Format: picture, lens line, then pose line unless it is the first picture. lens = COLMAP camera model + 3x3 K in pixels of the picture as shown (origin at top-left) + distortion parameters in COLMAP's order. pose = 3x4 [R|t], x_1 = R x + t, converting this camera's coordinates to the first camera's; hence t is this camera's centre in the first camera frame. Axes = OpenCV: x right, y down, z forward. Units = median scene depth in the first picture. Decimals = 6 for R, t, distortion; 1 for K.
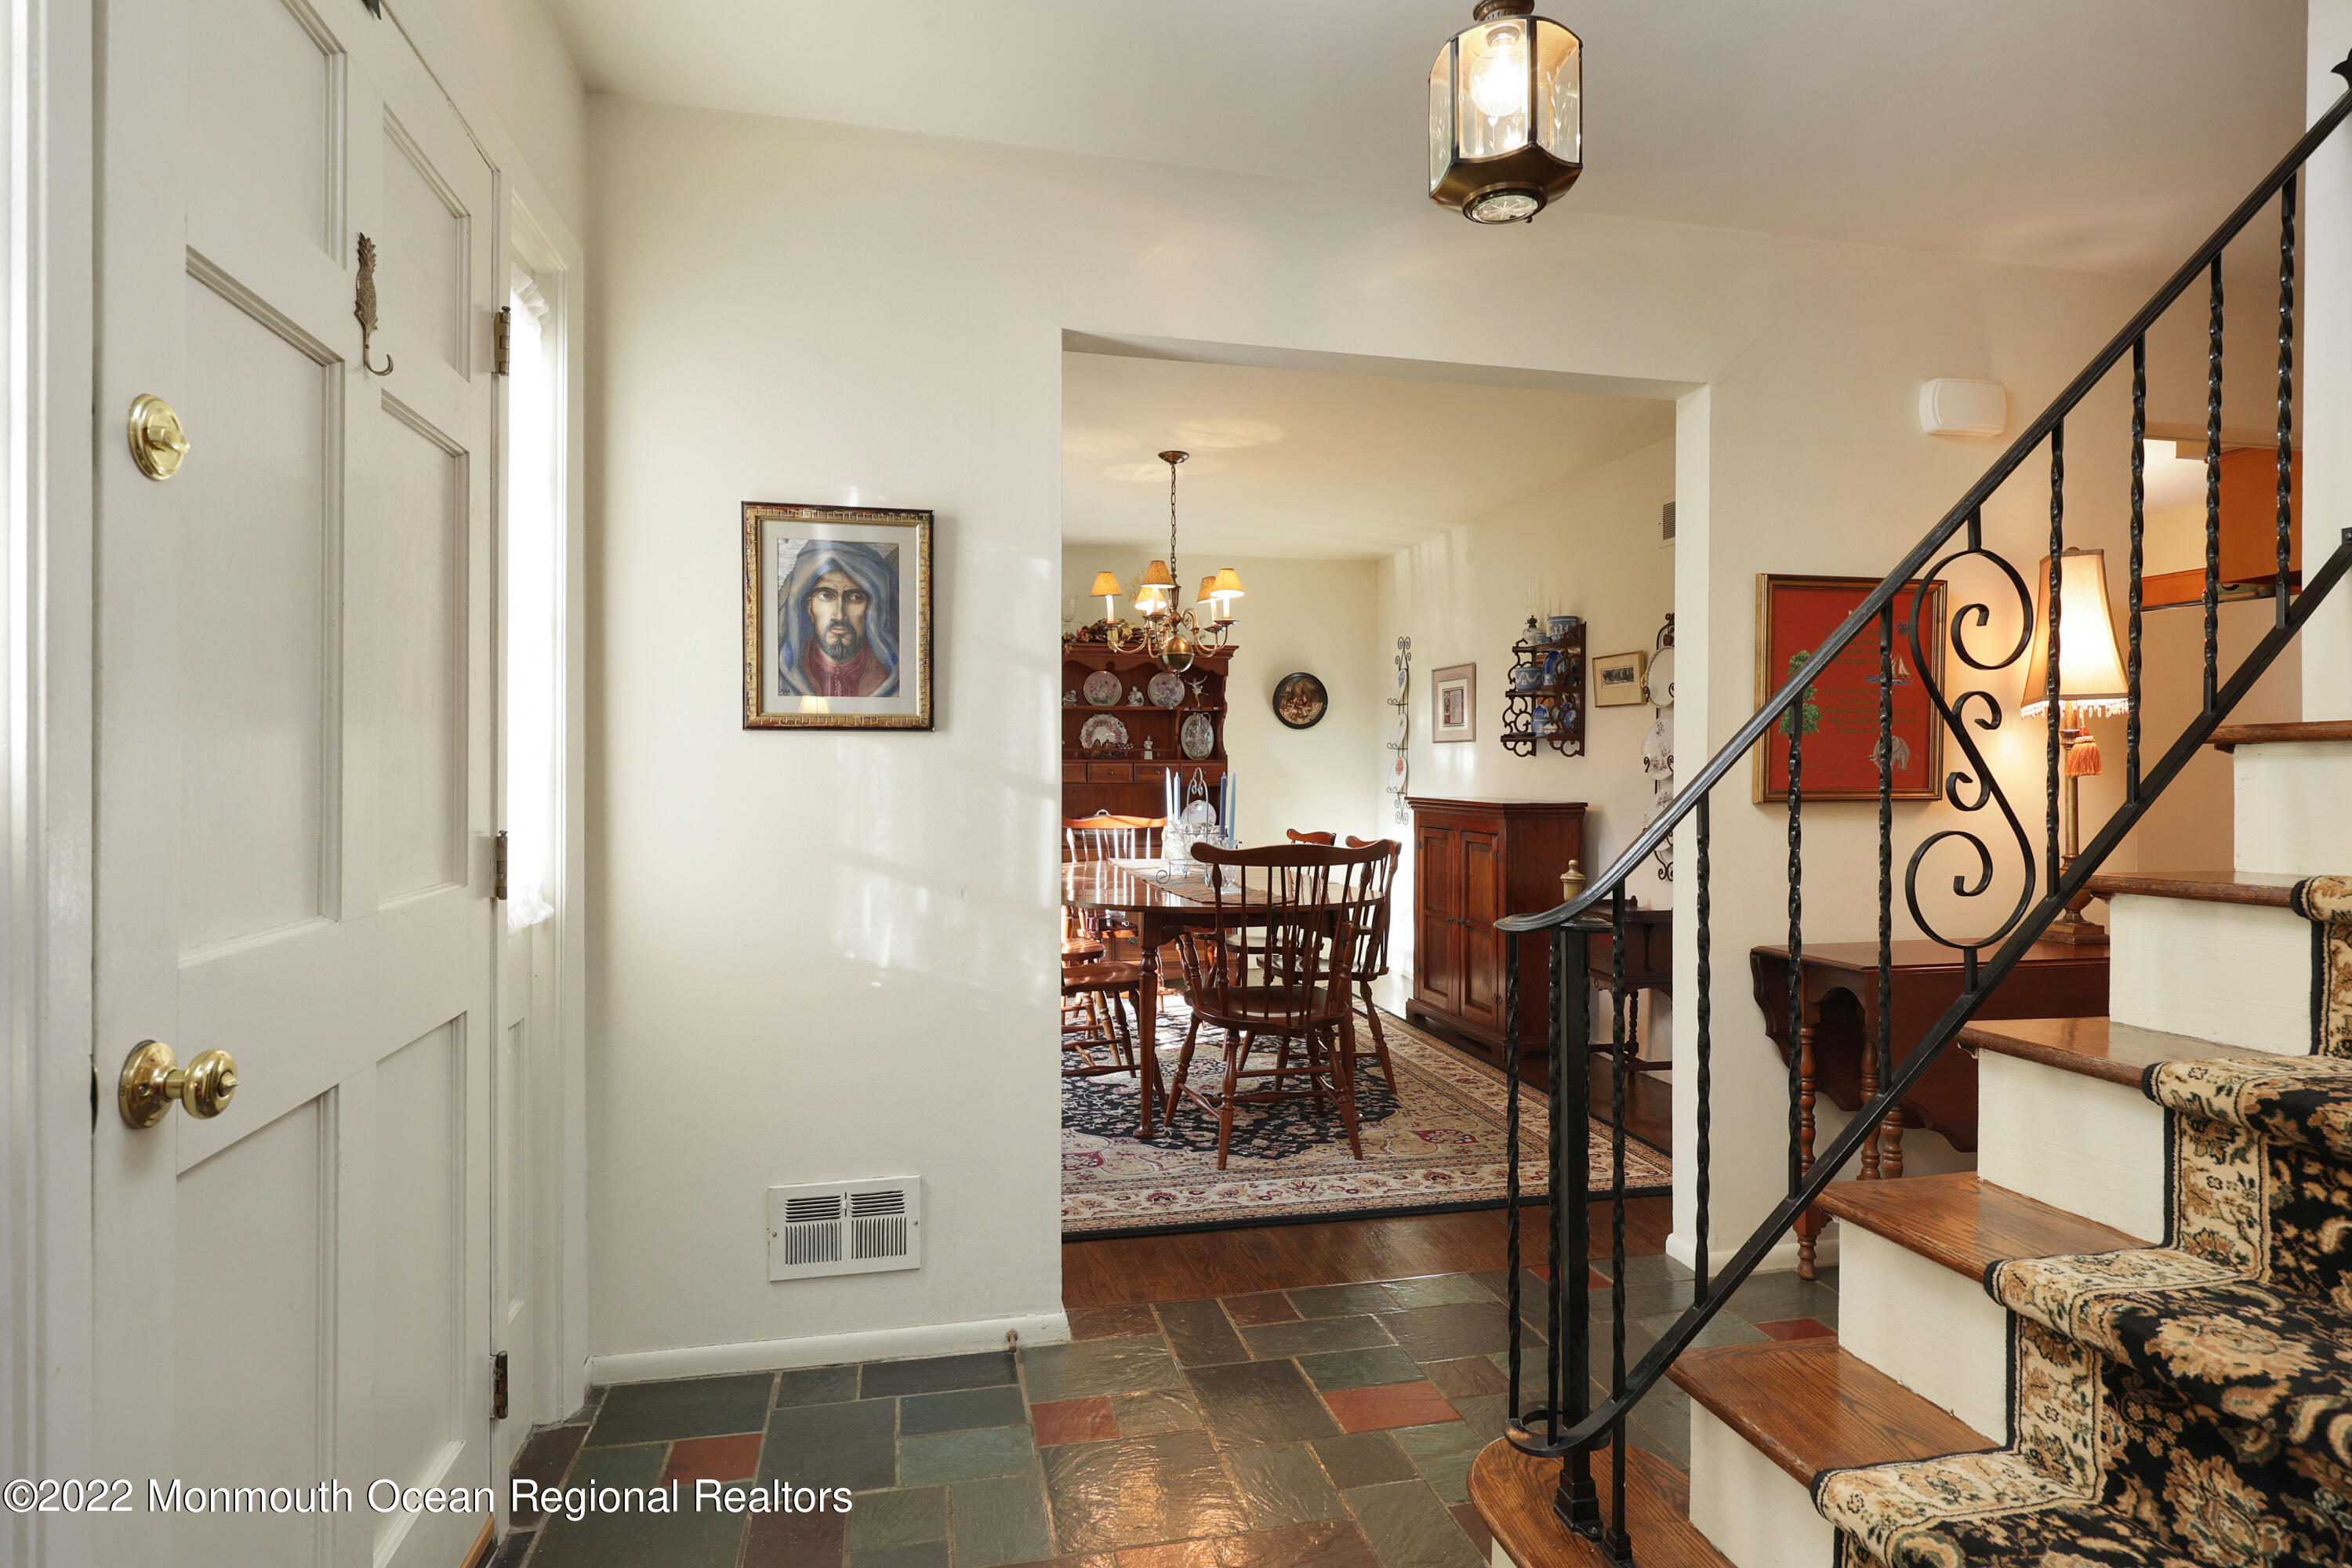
lens RADIAL K [[1276.8, 0, 1182.2], [0, 1276.8, 775.9], [0, 0, 1]] dist [0.000333, 0.000259]
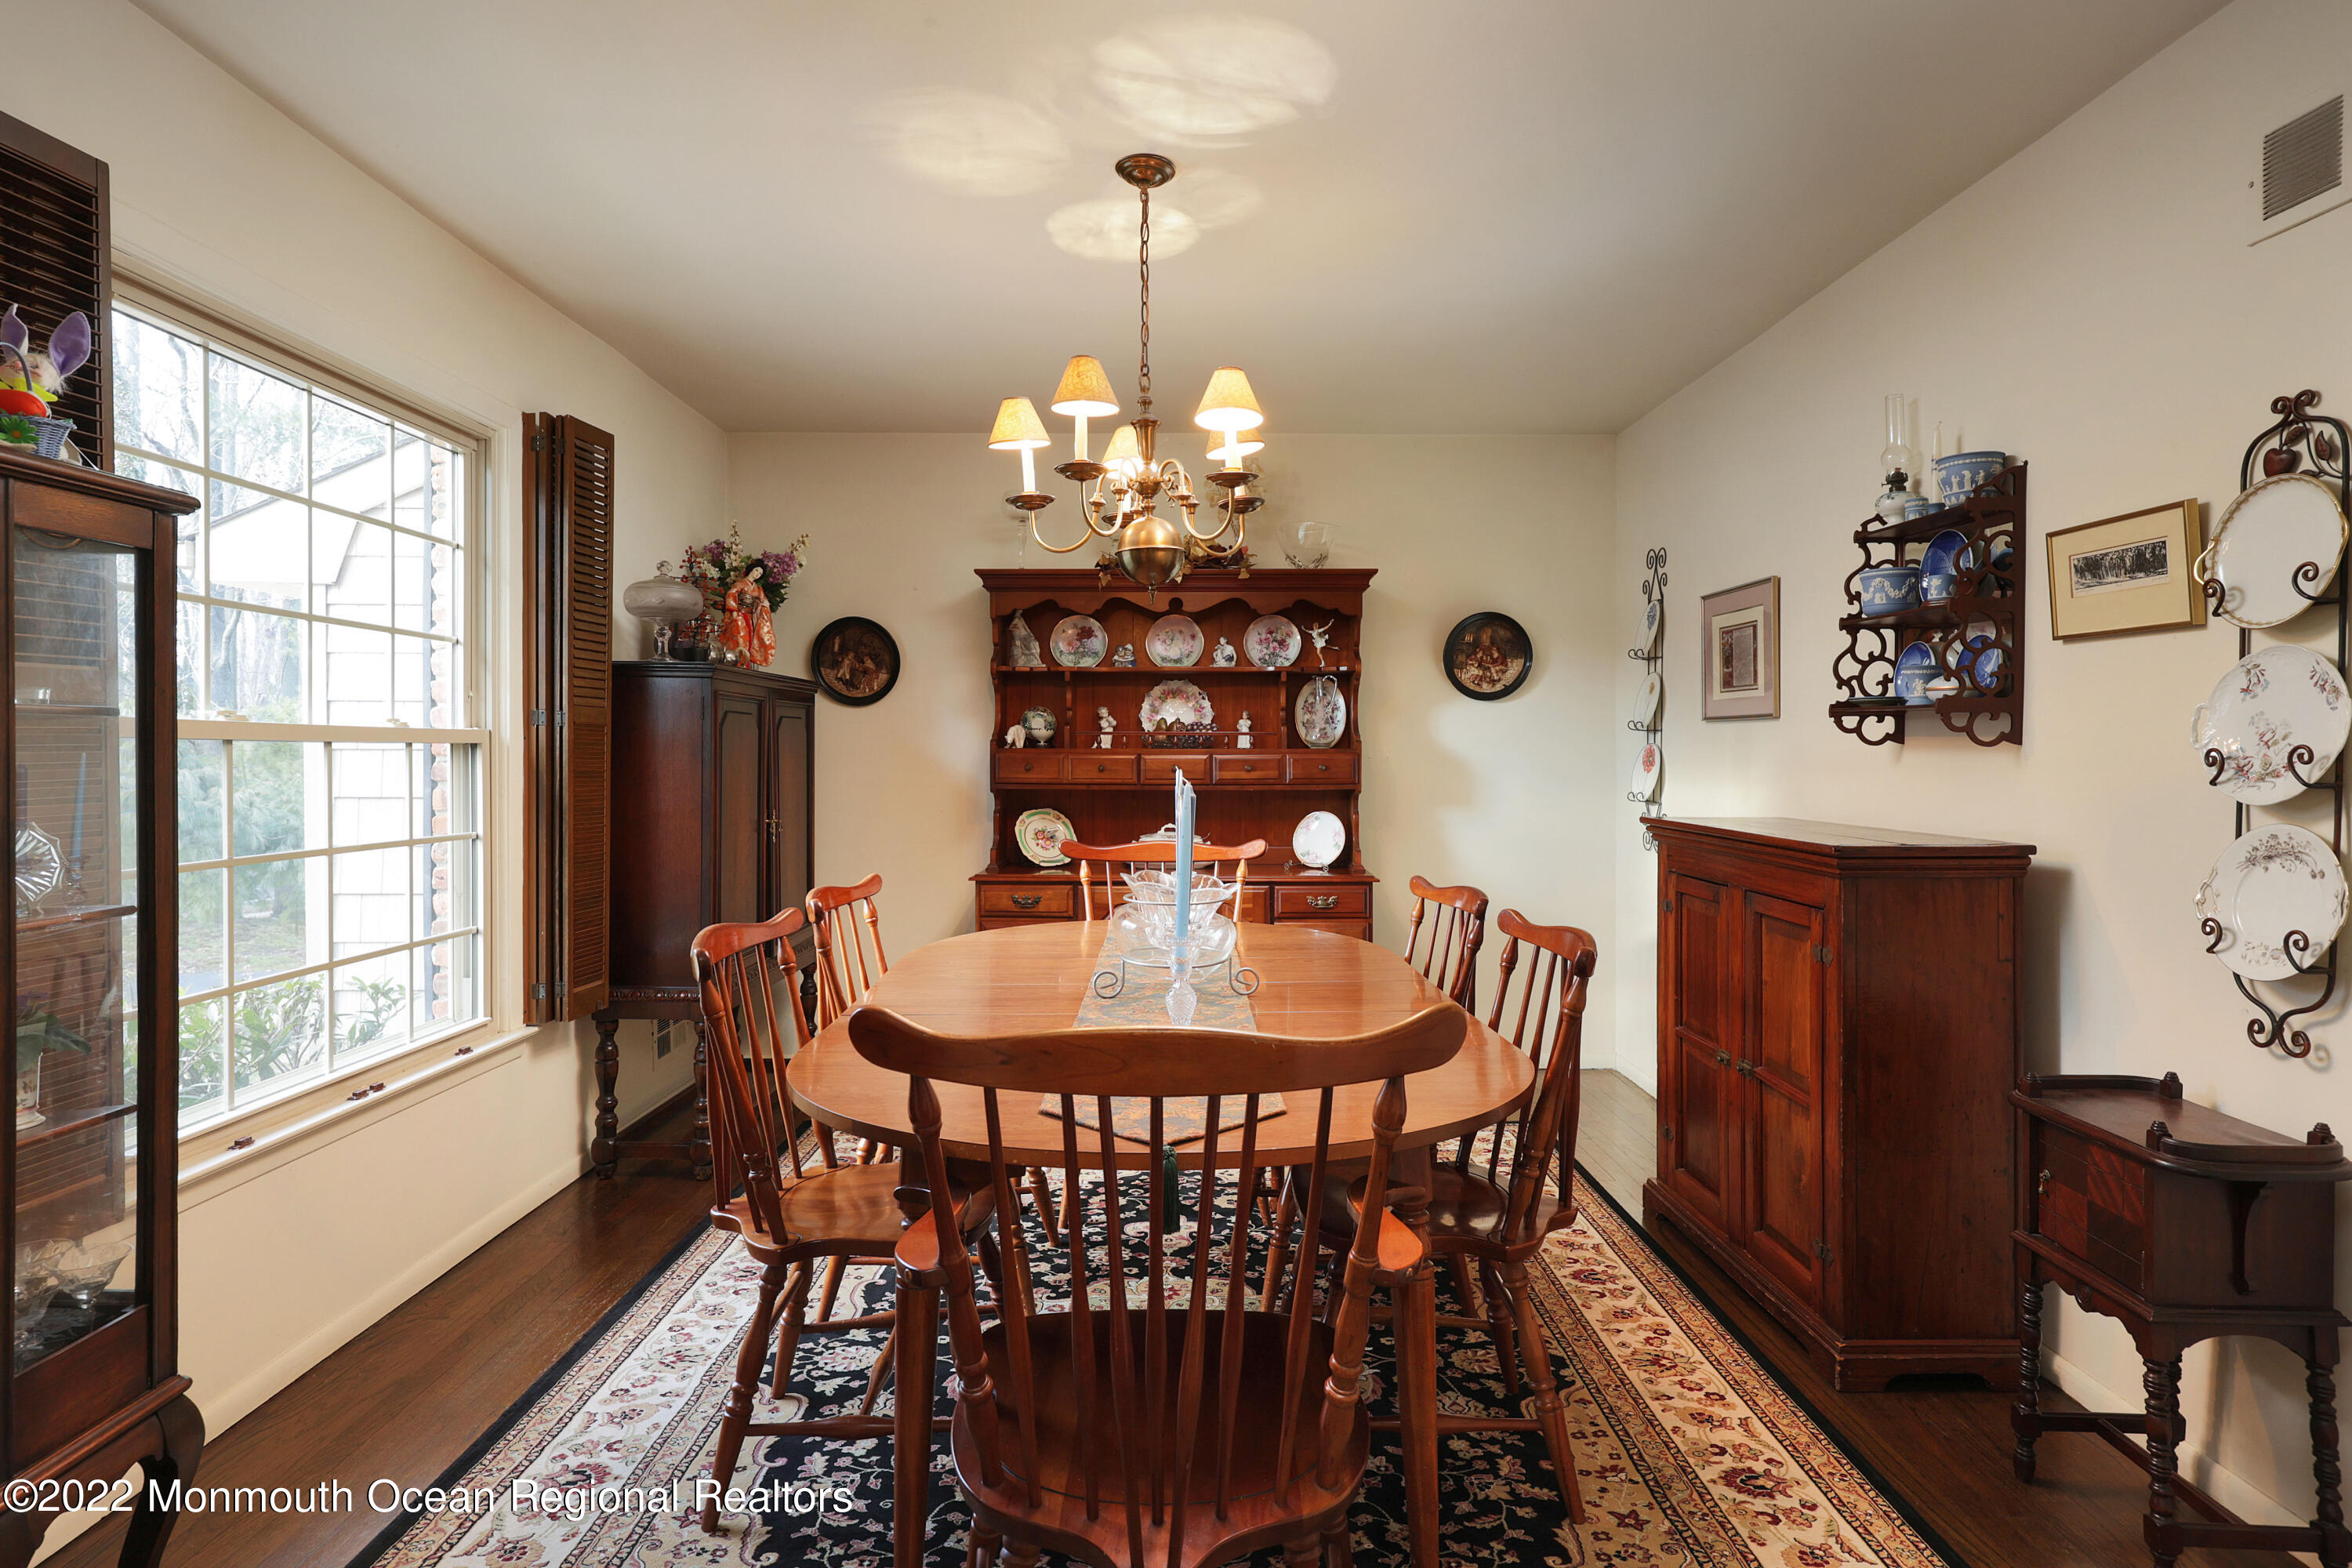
lens RADIAL K [[1276.8, 0, 1169.8], [0, 1276.8, 763.1], [0, 0, 1]] dist [0.000333, 0.000259]
pose [[0.974166, 0.001313, -0.225831, 0.106511], [-0.000267, 0.999989, 0.004663, -0.010203], [0.225834, -0.004482, 0.974155, 0.437176]]
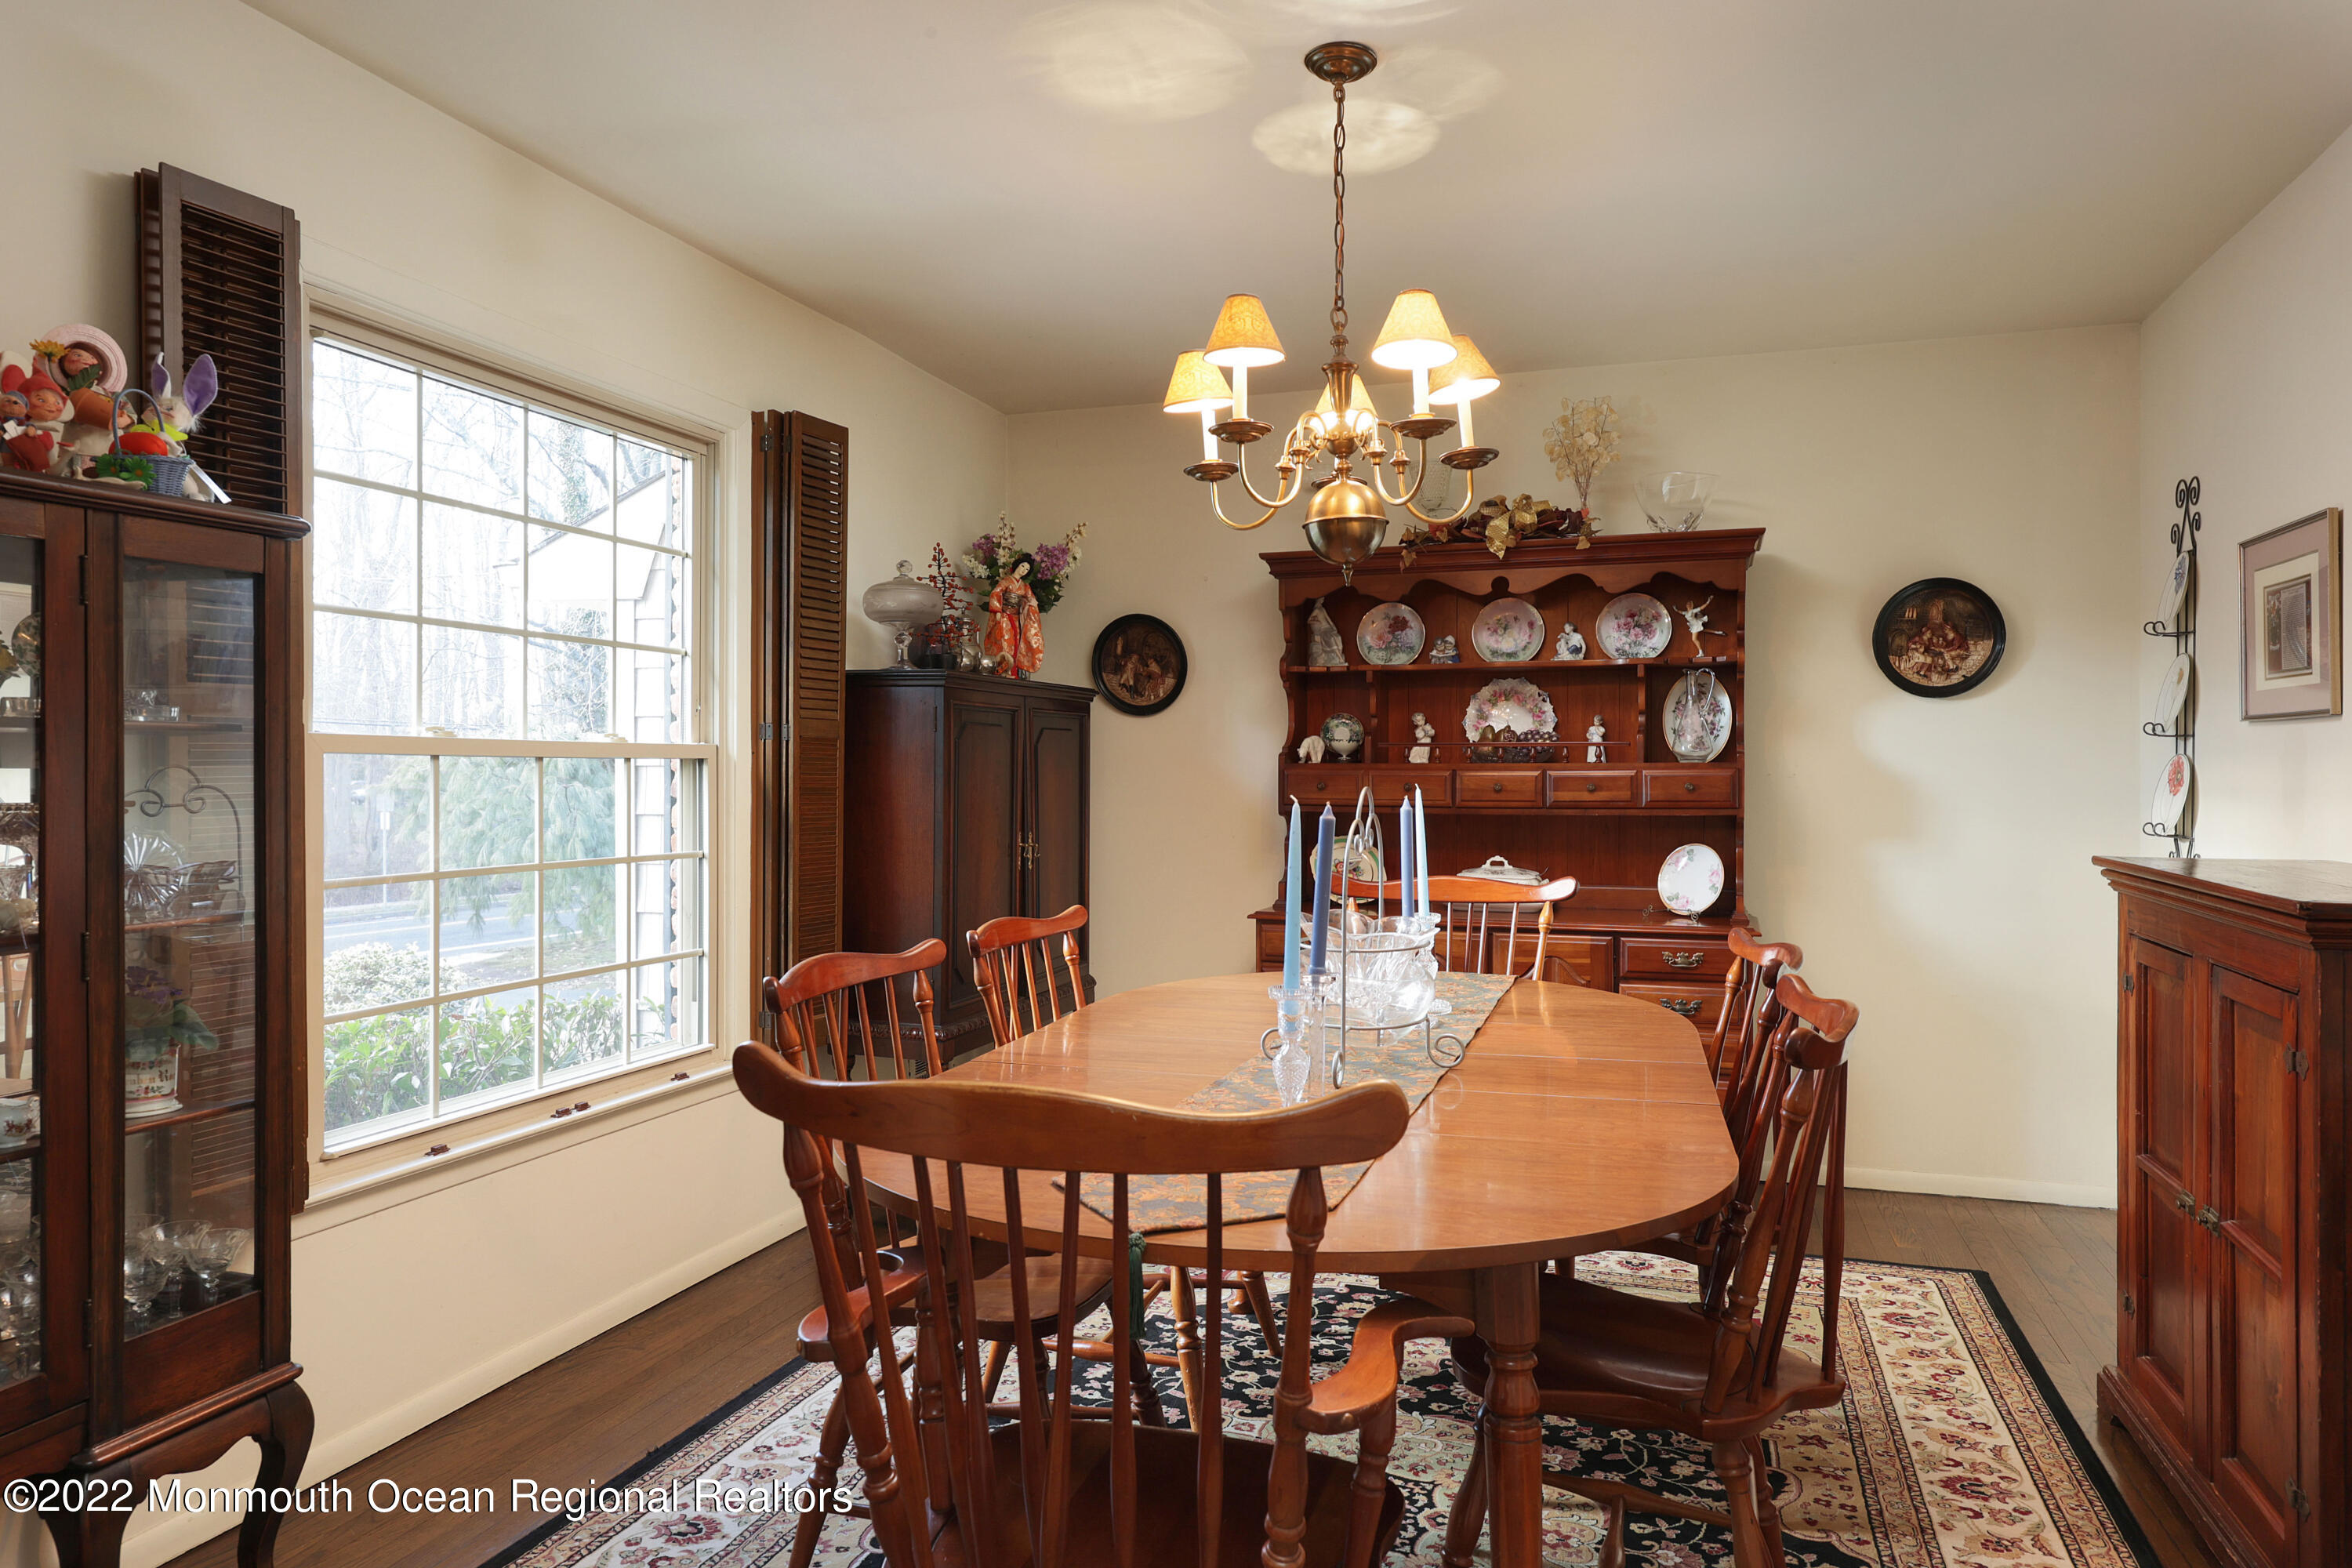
lens RADIAL K [[1517.6, 0, 1168.2], [0, 1517.6, 776.3], [0, 0, 1]] dist [-0.000054, -0.000468]
pose [[0.847626, 0.000853, -0.530593, 0.194110], [-0.000889, 1.000000, 0.000187, -0.008924], [0.530593, 0.000314, 0.847626, 0.475829]]
